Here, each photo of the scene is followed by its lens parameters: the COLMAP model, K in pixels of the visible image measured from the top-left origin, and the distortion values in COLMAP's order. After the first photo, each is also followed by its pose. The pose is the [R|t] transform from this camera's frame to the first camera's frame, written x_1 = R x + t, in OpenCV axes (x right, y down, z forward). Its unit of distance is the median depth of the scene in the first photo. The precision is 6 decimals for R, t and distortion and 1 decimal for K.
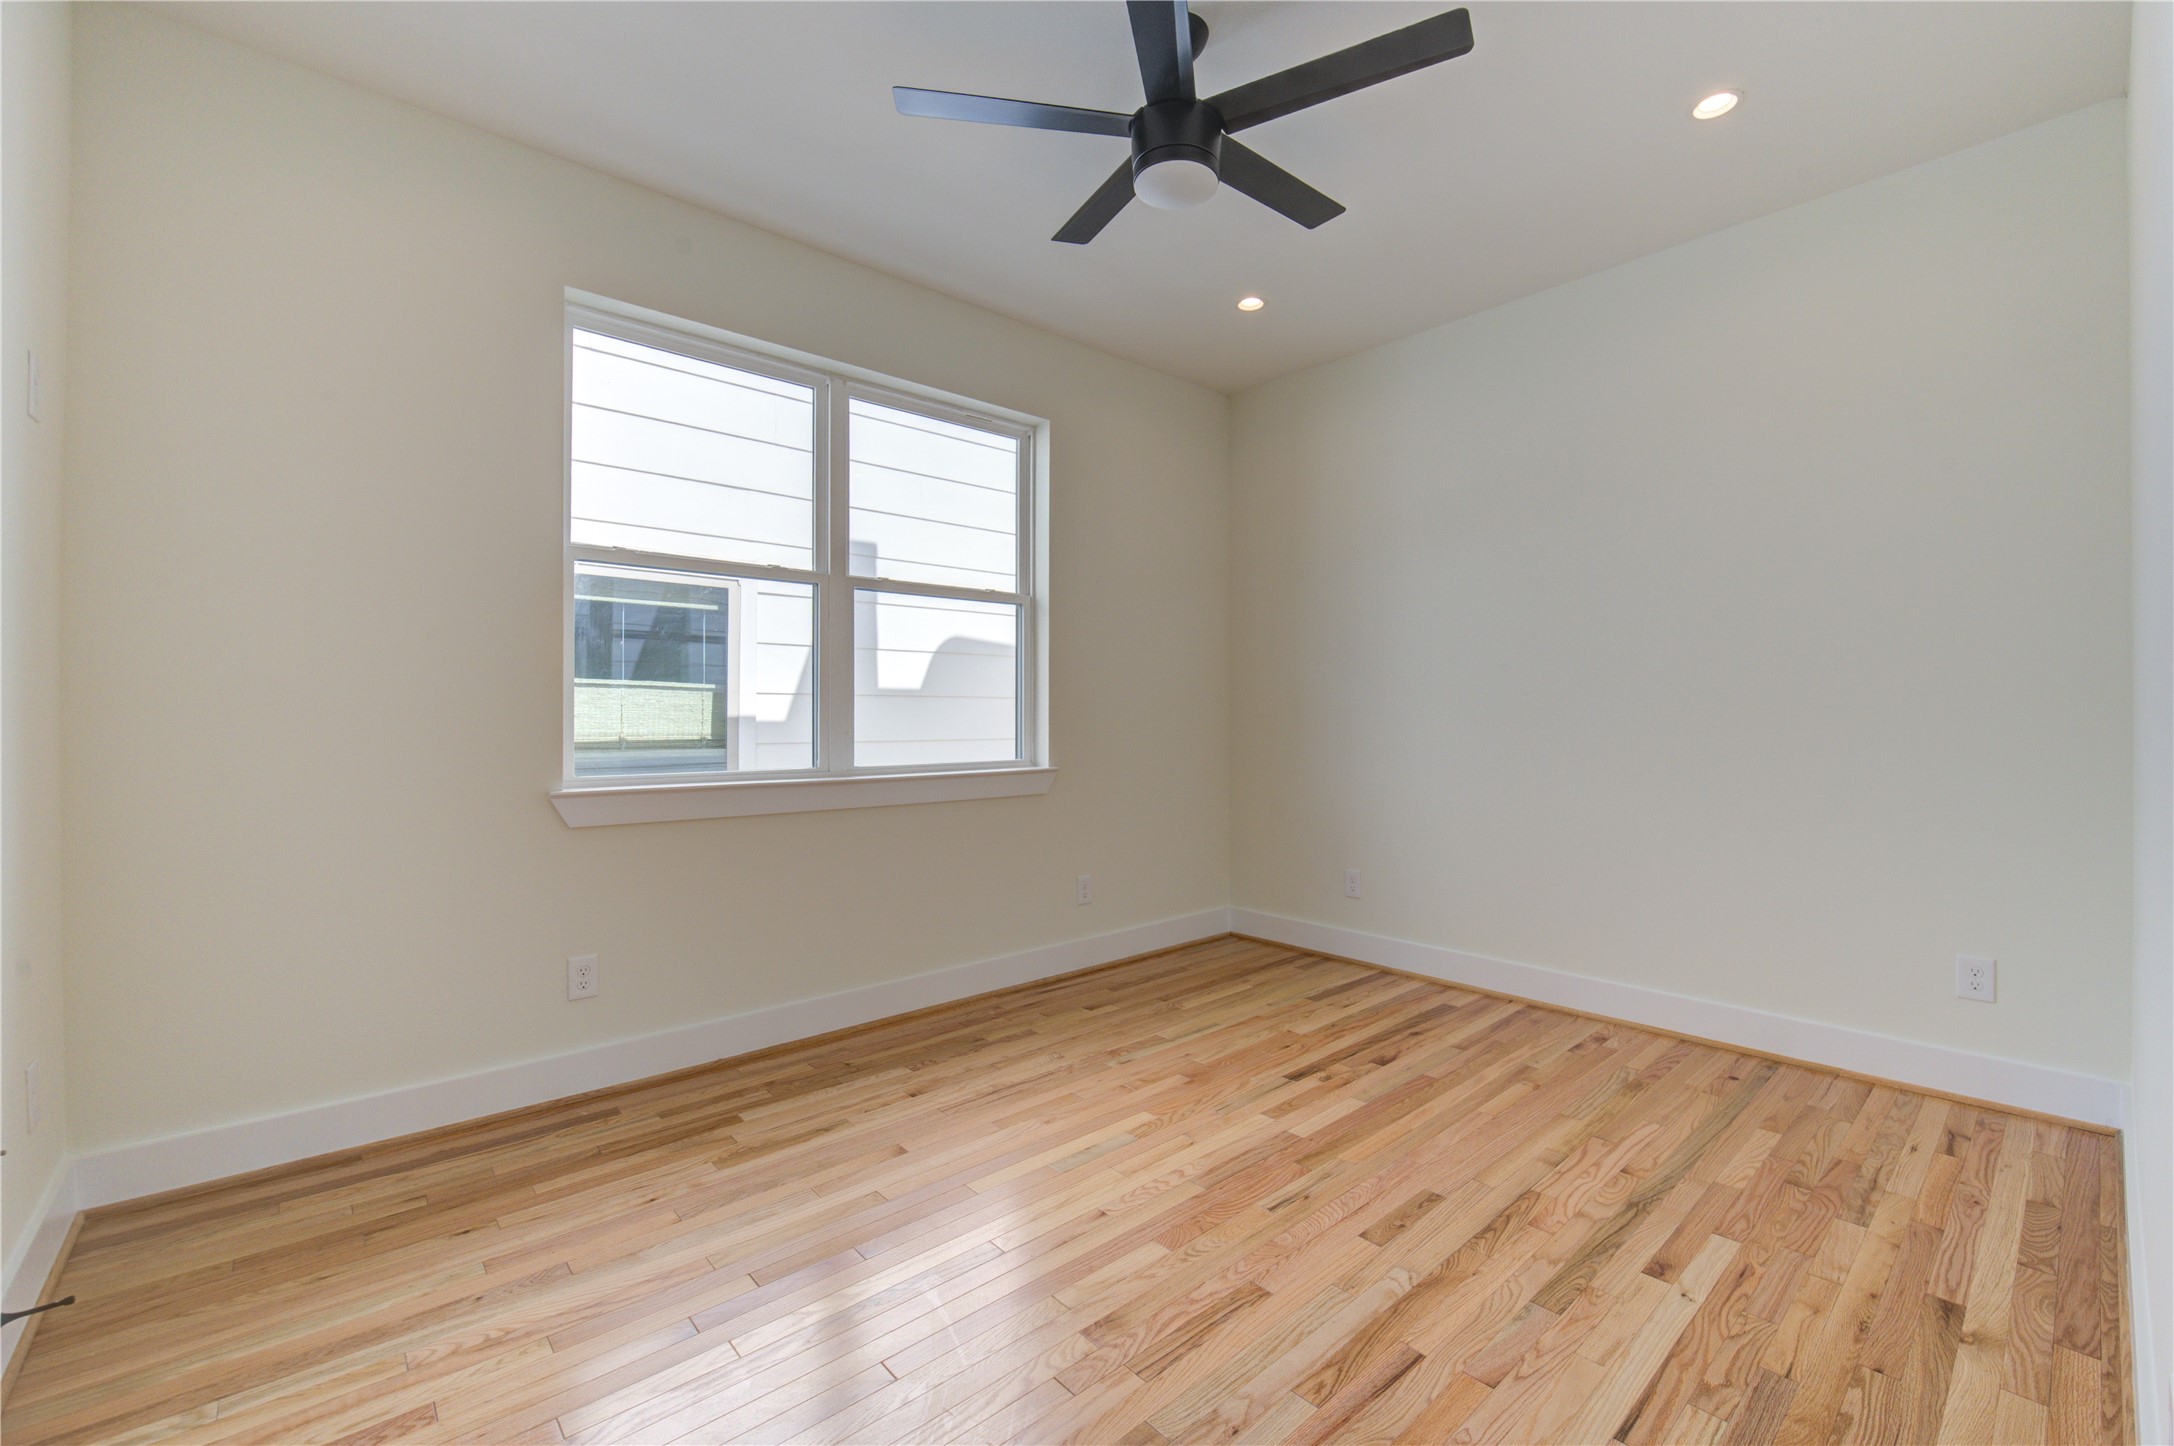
lens RADIAL K [[882.9, 0, 1080.5], [0, 882.9, 690.4], [0, 0, 1]] dist [-0.003161, -0.003772]
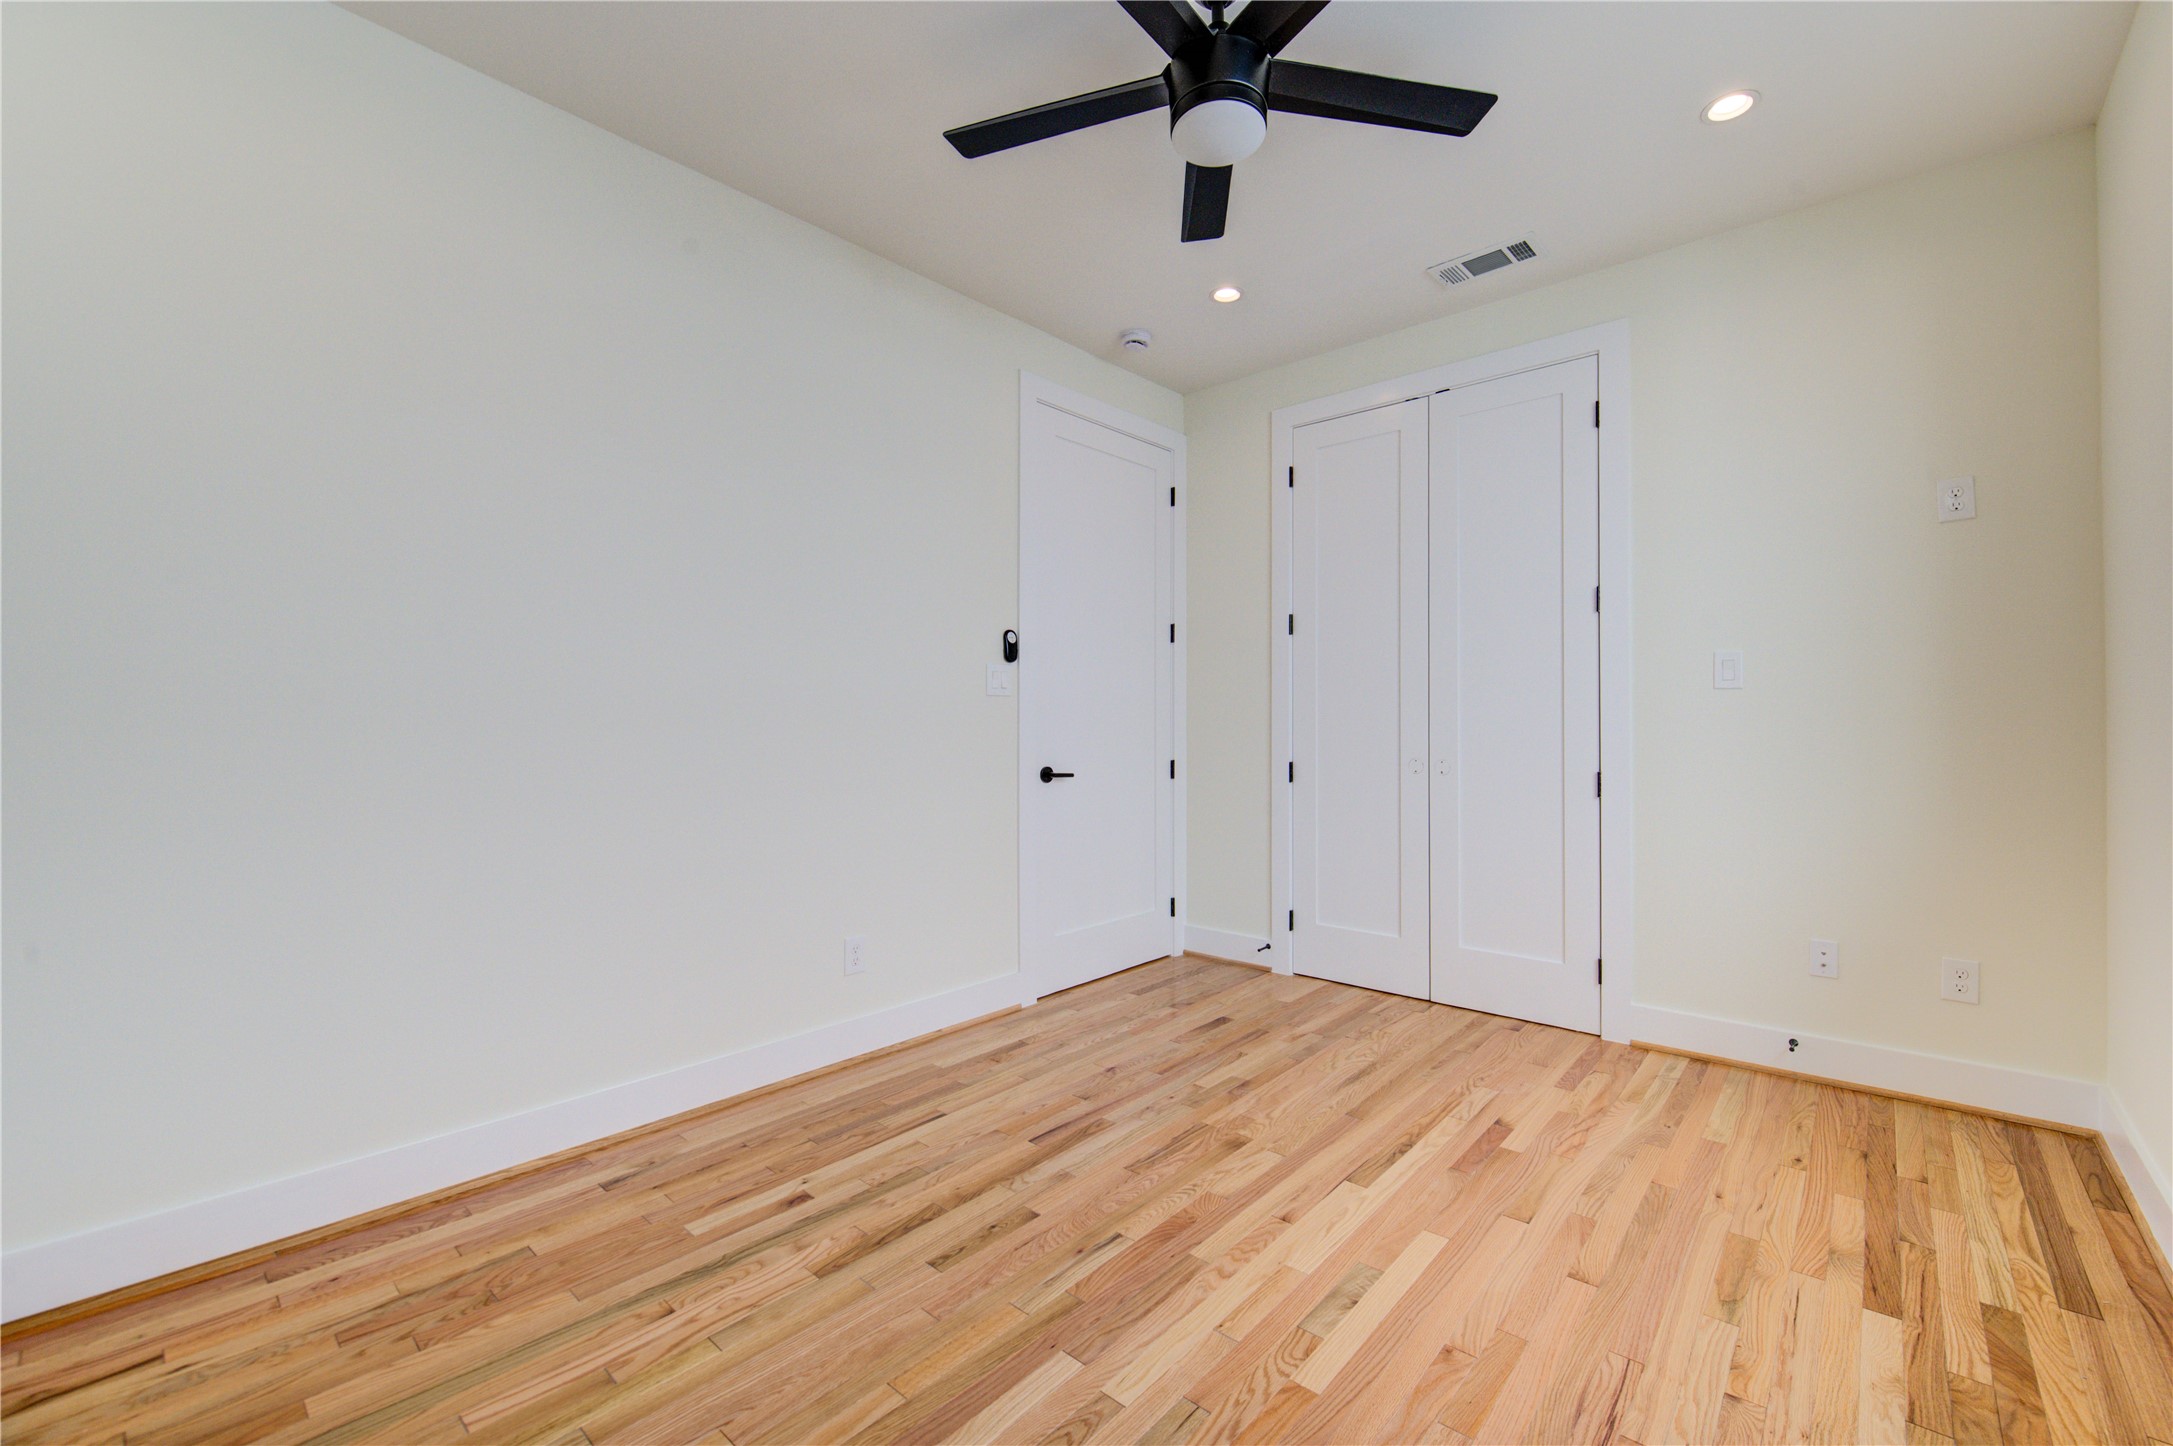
lens RADIAL K [[882.5, 0, 1080.1], [0, 882.5, 690.4], [0, 0, 1]] dist [-0.003161, -0.003772]
pose [[-0.992153, 0.004097, -0.124963, 0.382915], [0.012775, 0.997554, -0.068722, 0.058837], [0.124376, -0.069779, -0.989779, 2.026334]]
